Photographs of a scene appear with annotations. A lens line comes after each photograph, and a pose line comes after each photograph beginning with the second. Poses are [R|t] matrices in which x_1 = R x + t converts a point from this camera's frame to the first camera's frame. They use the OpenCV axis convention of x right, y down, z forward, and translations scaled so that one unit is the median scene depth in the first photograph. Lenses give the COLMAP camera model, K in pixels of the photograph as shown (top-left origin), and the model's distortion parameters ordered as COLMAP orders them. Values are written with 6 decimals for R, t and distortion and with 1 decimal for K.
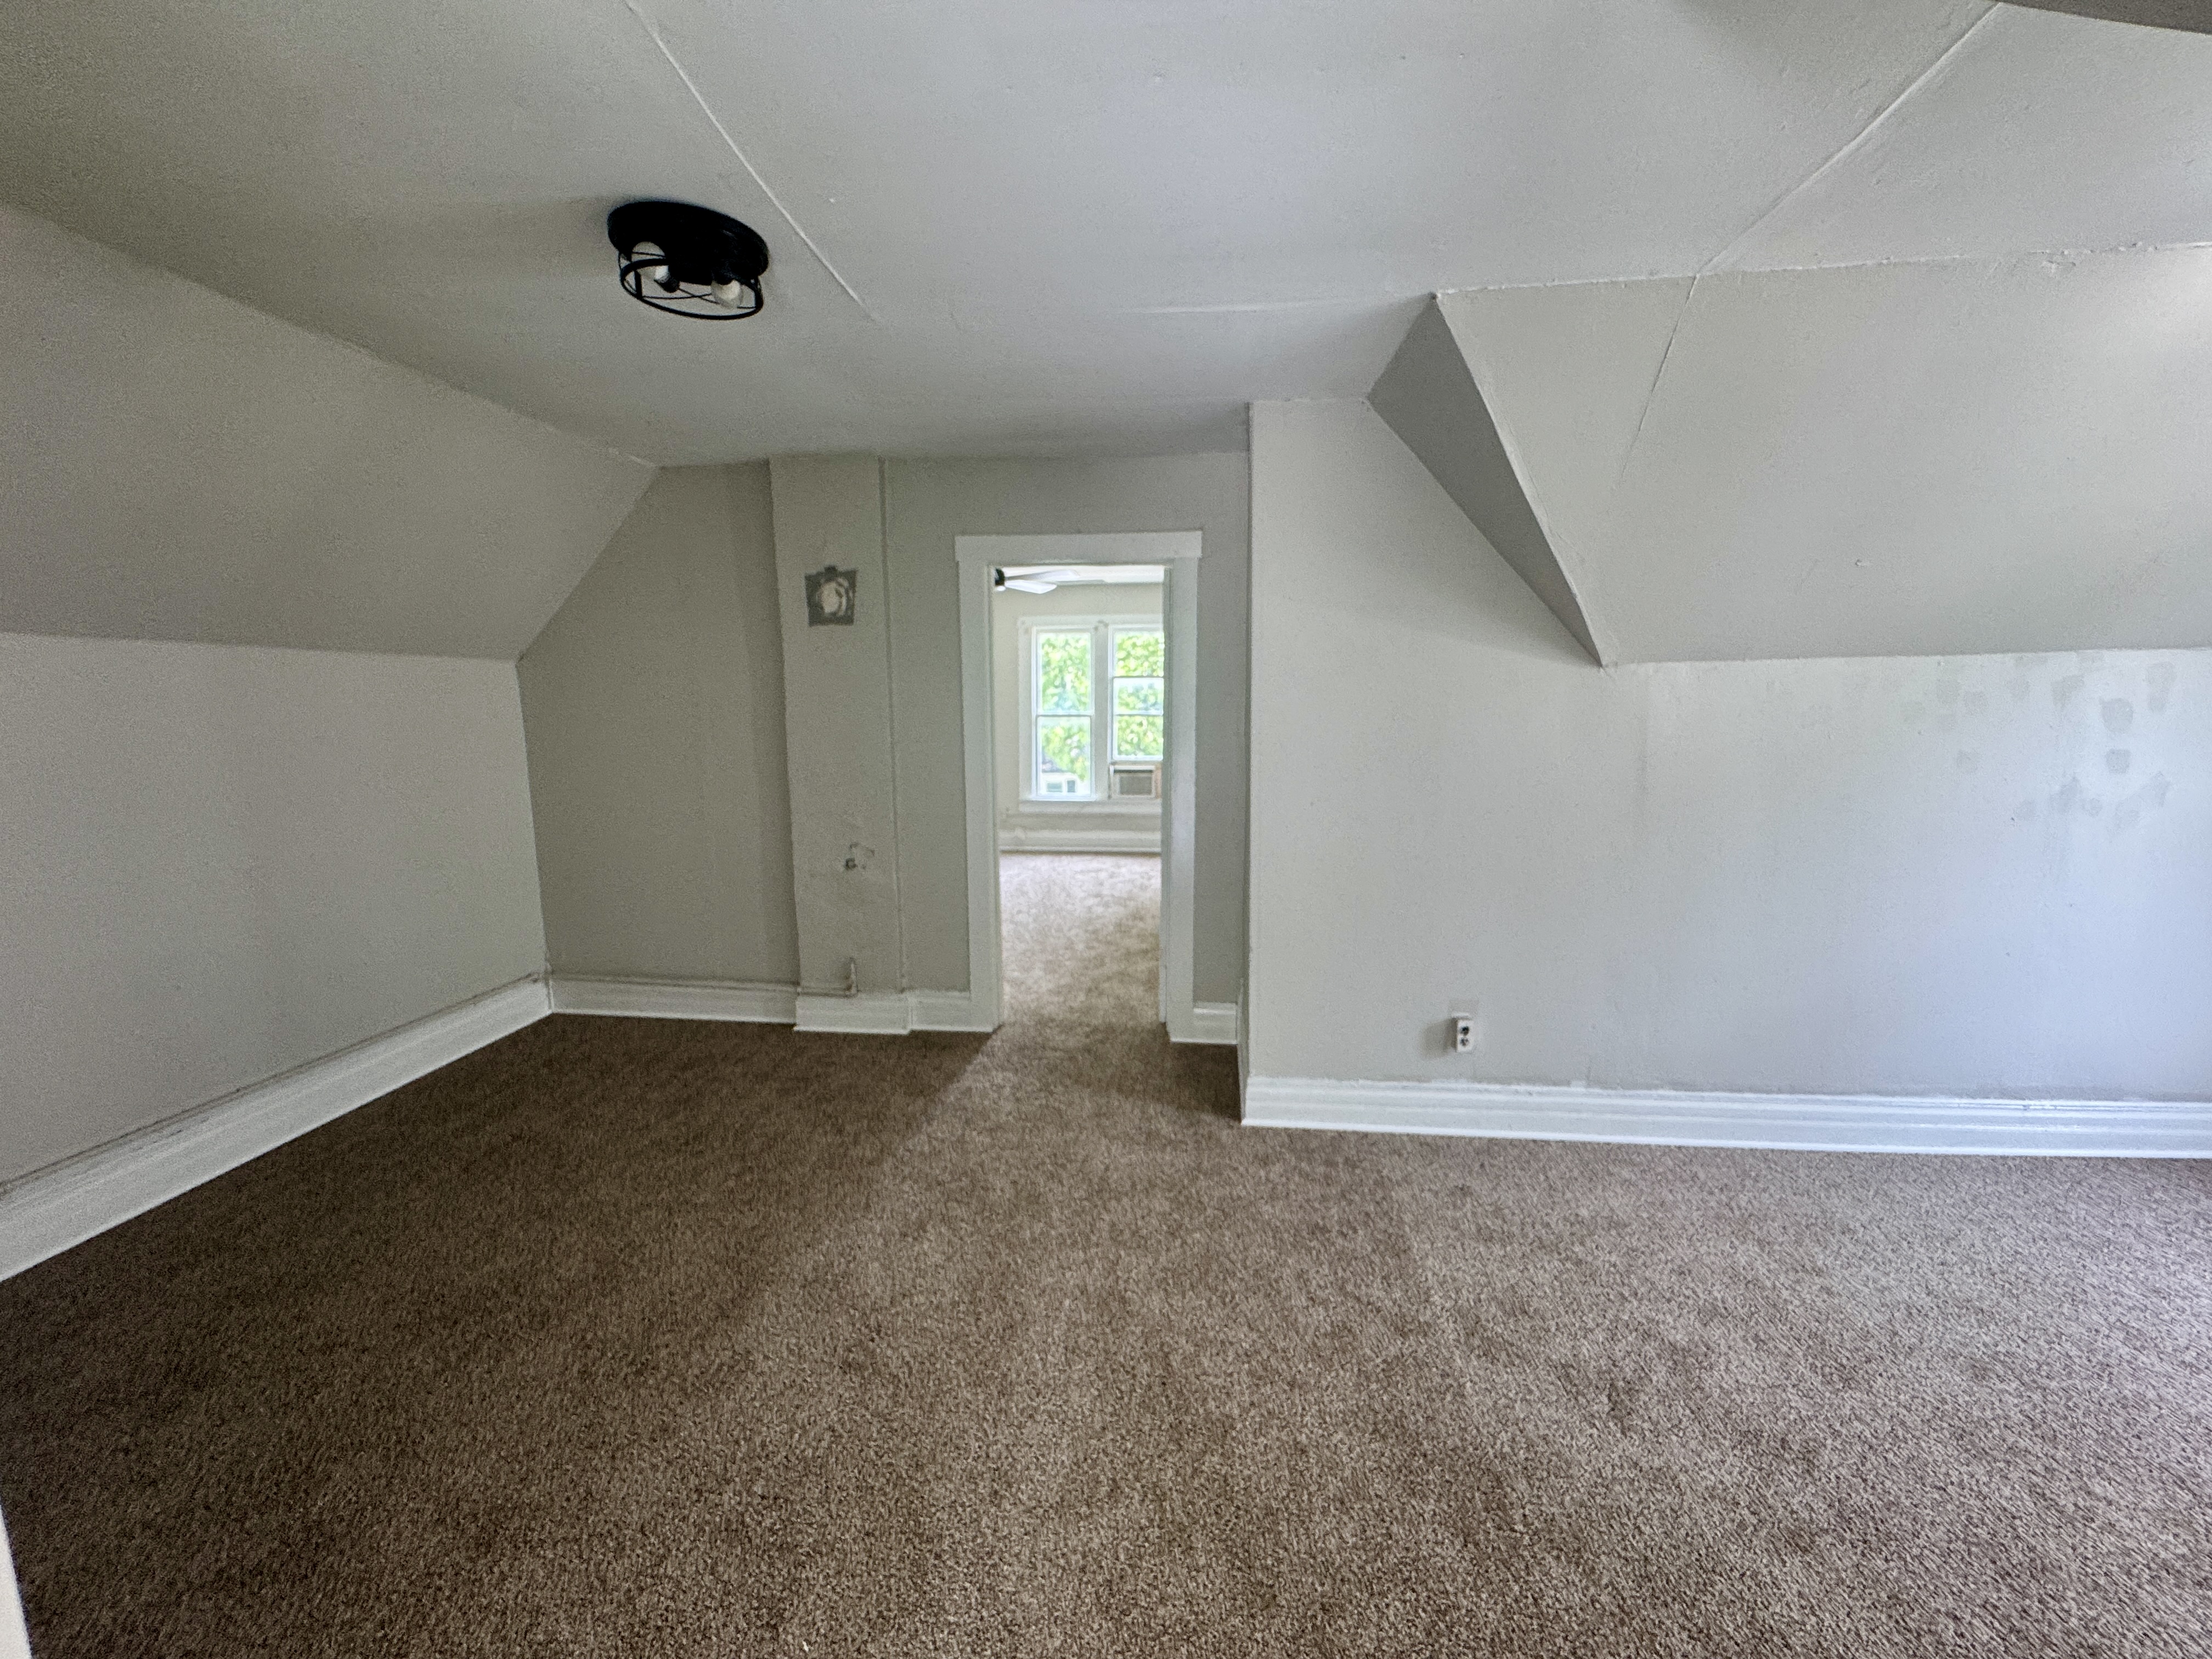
lens RADIAL K [[874.0, 0, 1106.0], [0, 874.0, 829.5], [0, 0, 1]] dist [-0.009895, -0.000109]
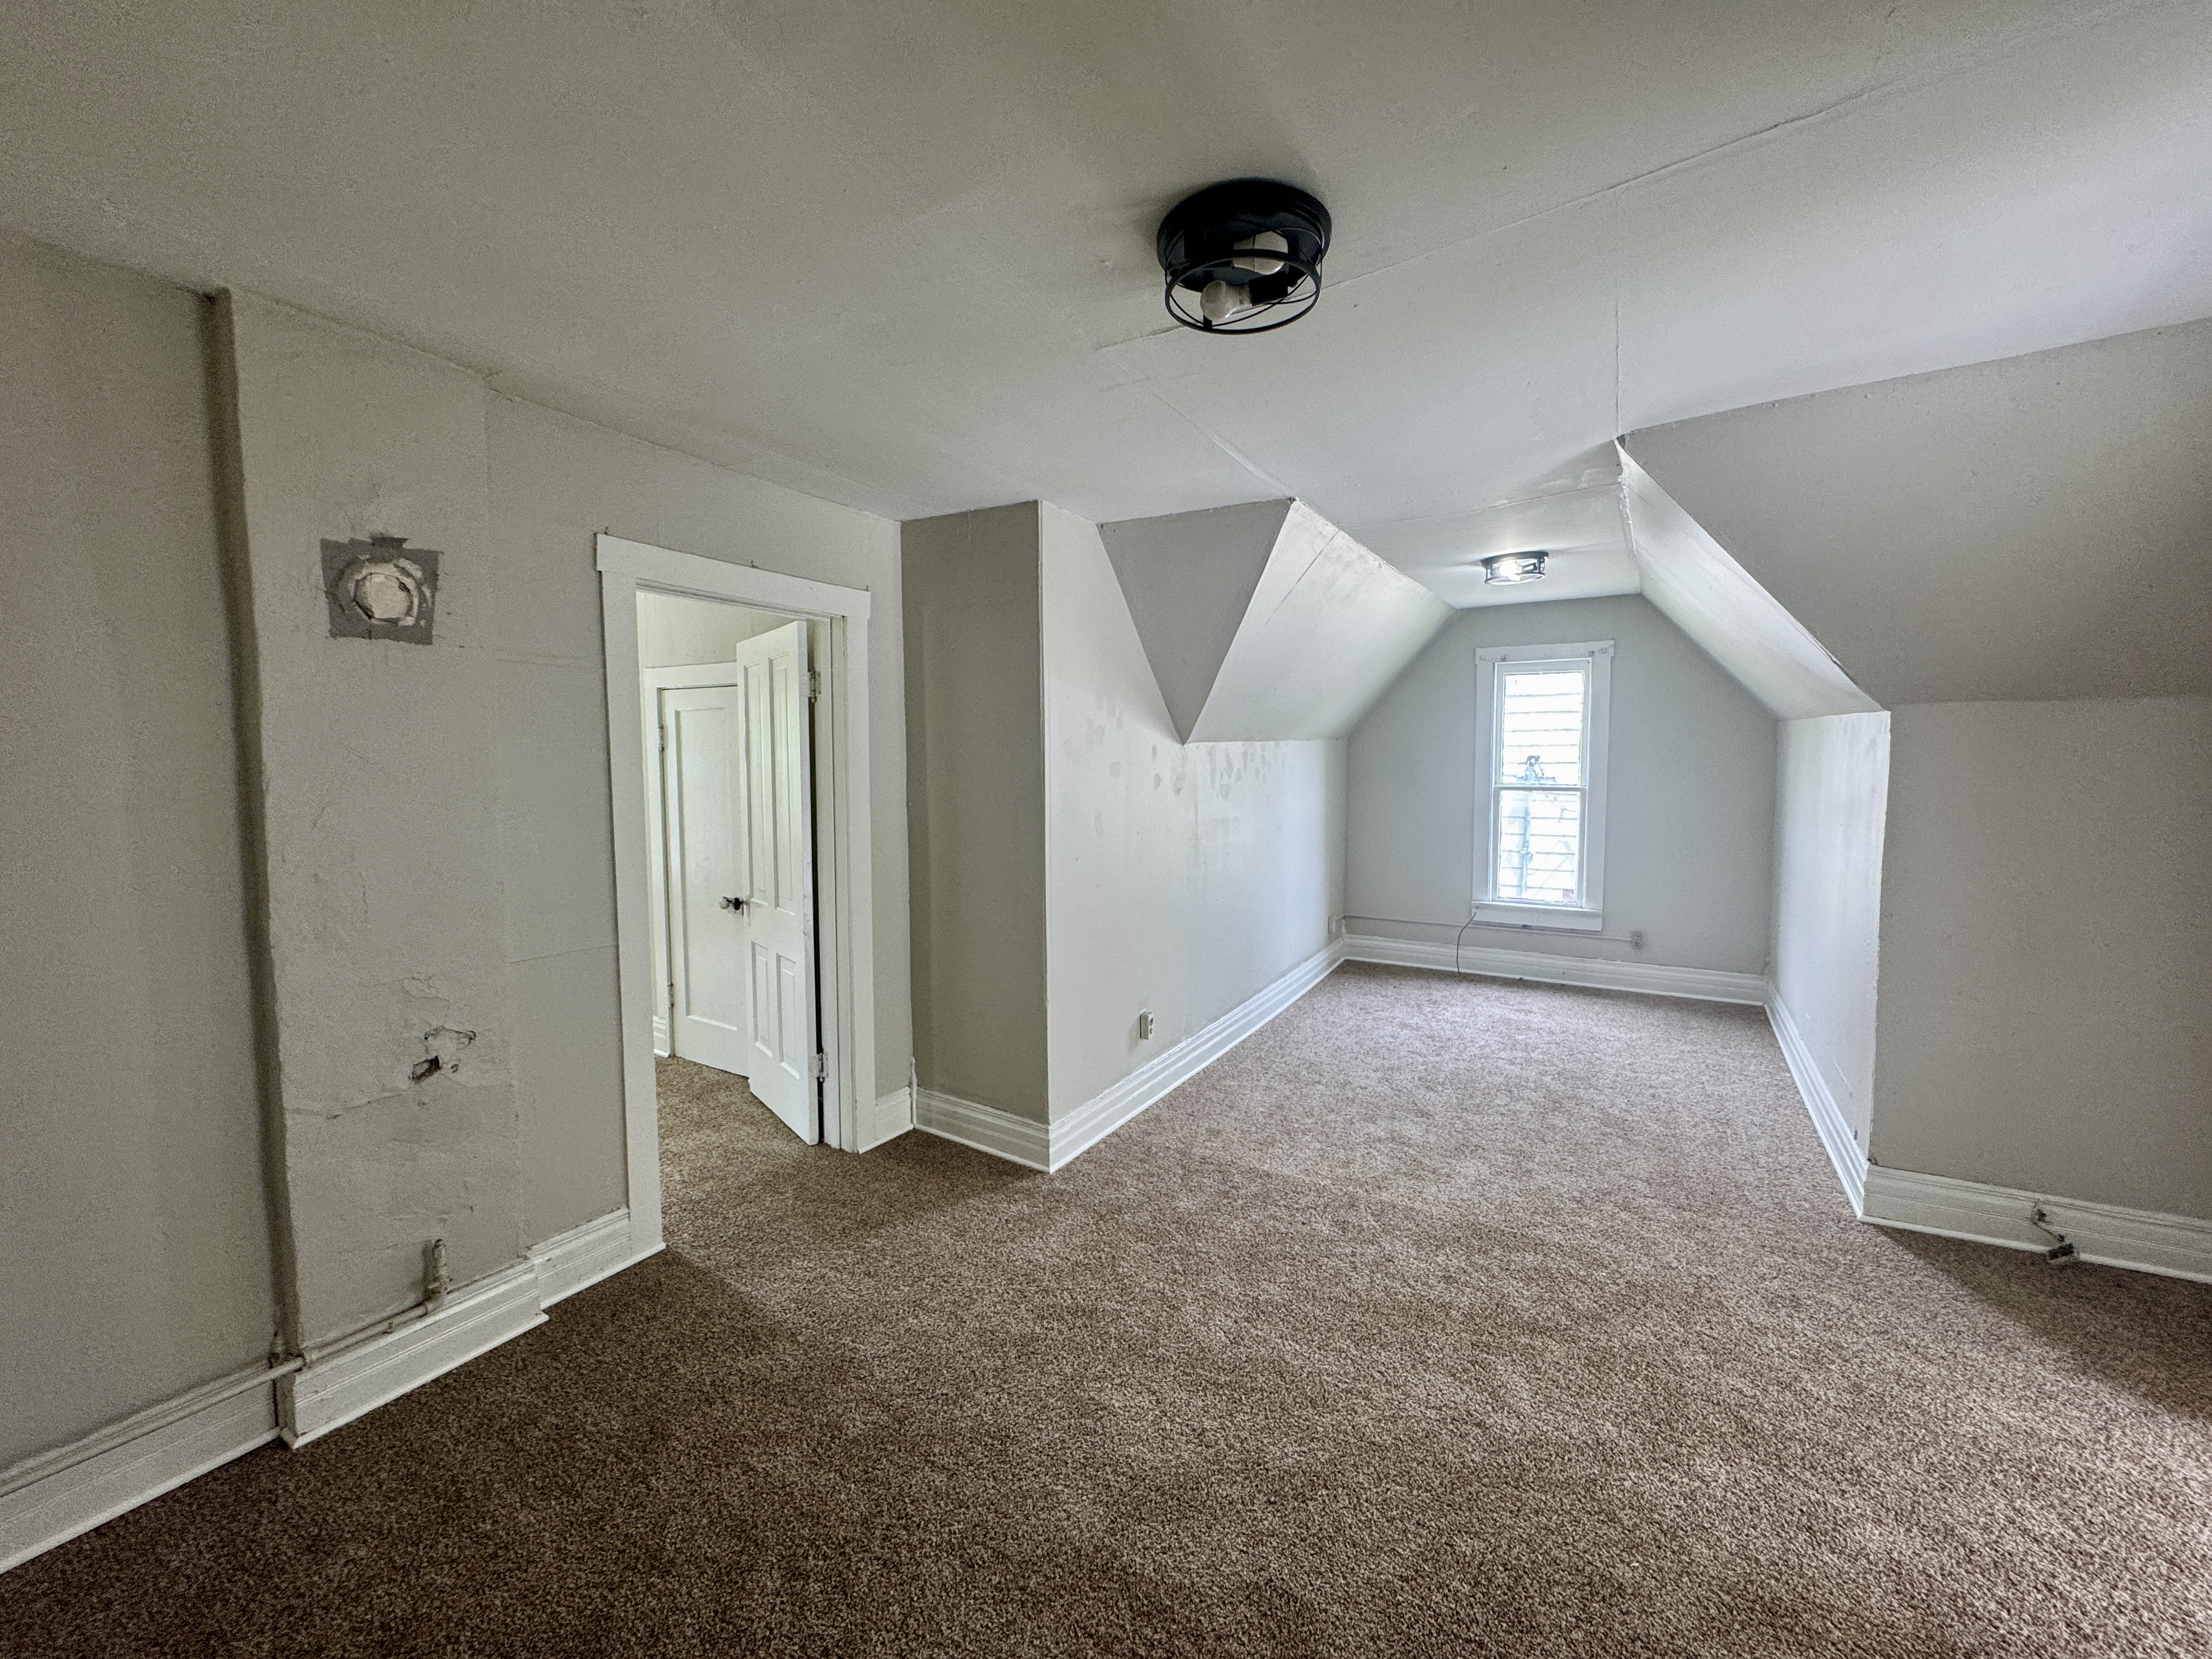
lens RADIAL K [[874.0, 0, 1106.0], [0, 874.0, 829.5], [0, 0, 1]] dist [-0.009895, -0.000109]
pose [[0.437384, -0.072422, 0.896354, -0.741443], [0.135773, 0.990644, 0.013789, -0.075931], [-0.888966, 0.115669, 0.443125, 0.446433]]
